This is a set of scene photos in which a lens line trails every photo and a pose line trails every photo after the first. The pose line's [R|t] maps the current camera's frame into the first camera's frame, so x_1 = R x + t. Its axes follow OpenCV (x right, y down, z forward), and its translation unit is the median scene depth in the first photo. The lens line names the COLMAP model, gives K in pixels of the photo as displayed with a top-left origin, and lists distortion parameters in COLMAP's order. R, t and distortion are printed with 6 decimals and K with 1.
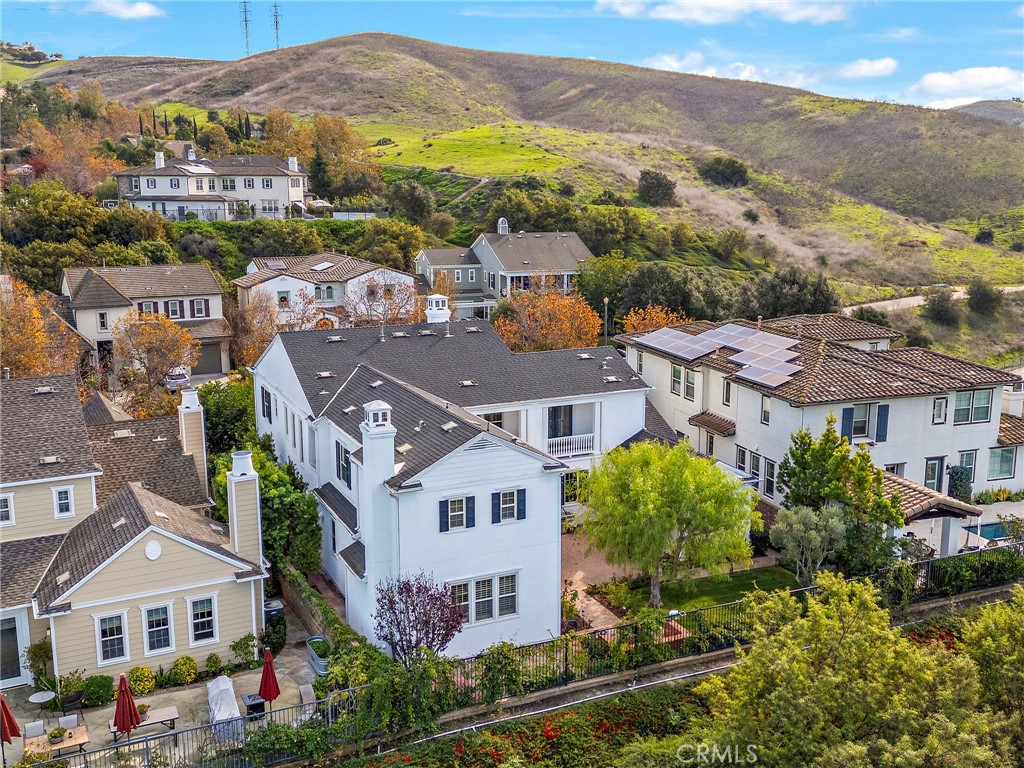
lens RADIAL K [[1123.0, 0, 512.0], [0, 1123.0, 384.0], [0, 0, 1]] dist [0.150910, -0.312881]
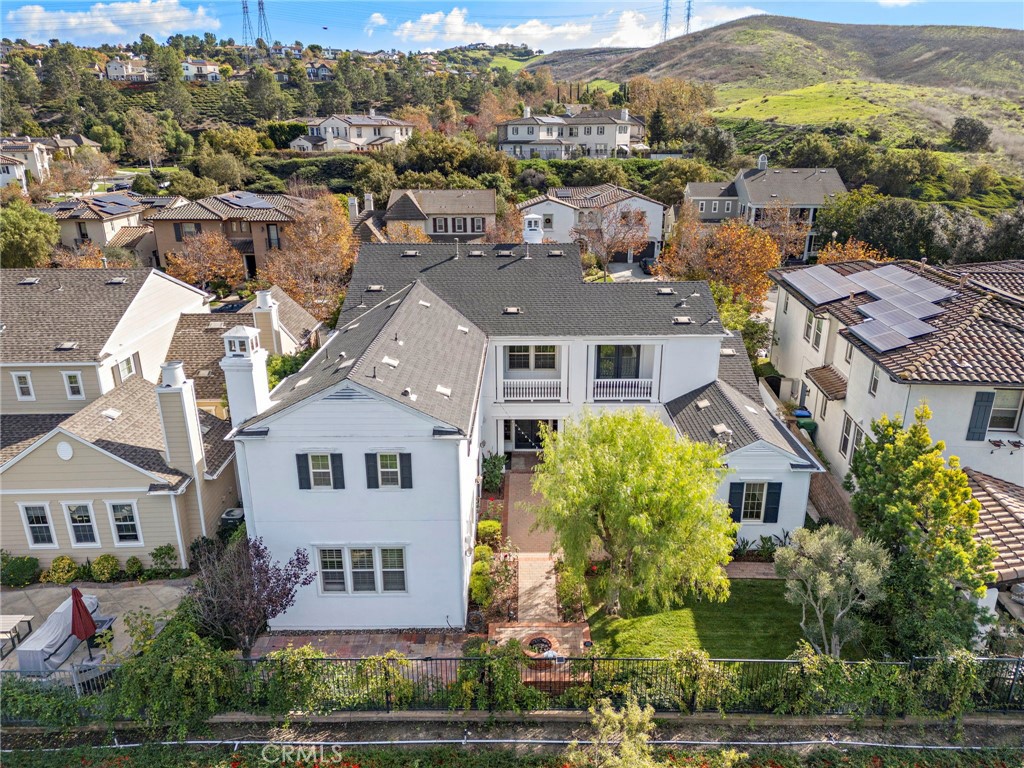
lens RADIAL K [[735.0, 0, 511.7], [0, 735.0, 388.4], [0, 0, 1]] dist [0.062237, -0.050650]
pose [[0.894203, 0.142087, -0.424513, 0.096667], [-0.081636, 0.984148, 0.157441, -0.013735], [0.440154, -0.106129, 0.891628, 0.185824]]
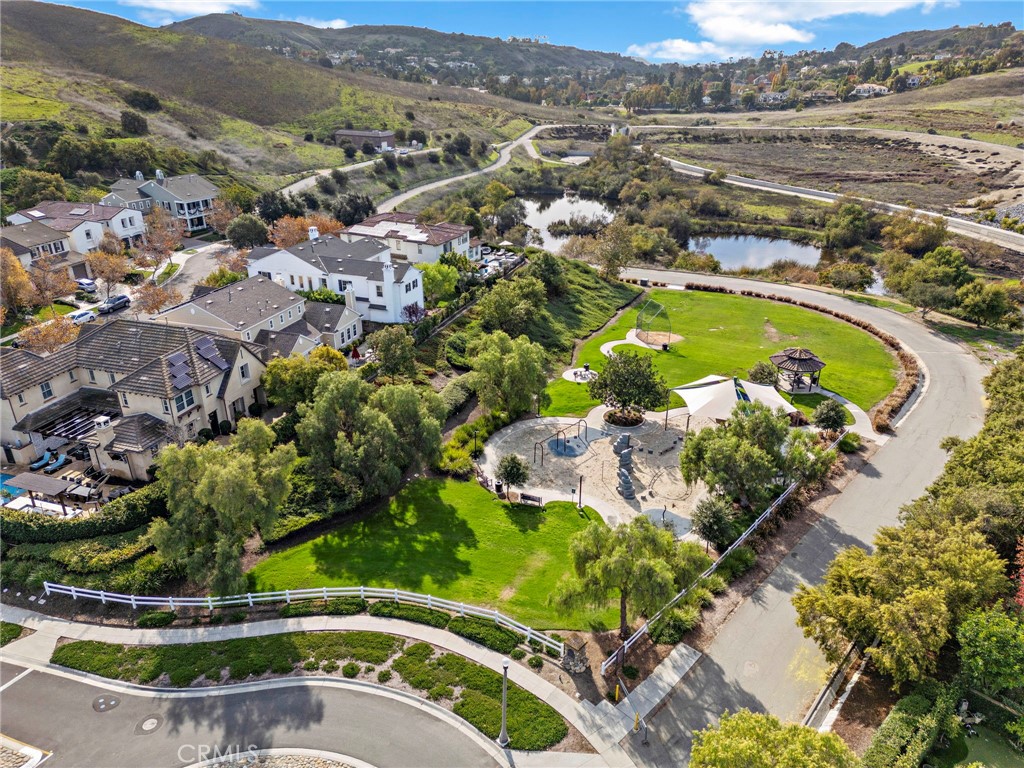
lens RADIAL K [[1155.0, 0, 512.0], [0, 1155.0, 384.0], [0, 0, 1]] dist [0.187733, 0.016136]
pose [[0.714623, -0.244263, 0.655477, -0.790696], [0.140509, 0.968077, 0.207565, -0.108443], [-0.685253, -0.056230, 0.726131, -0.683242]]
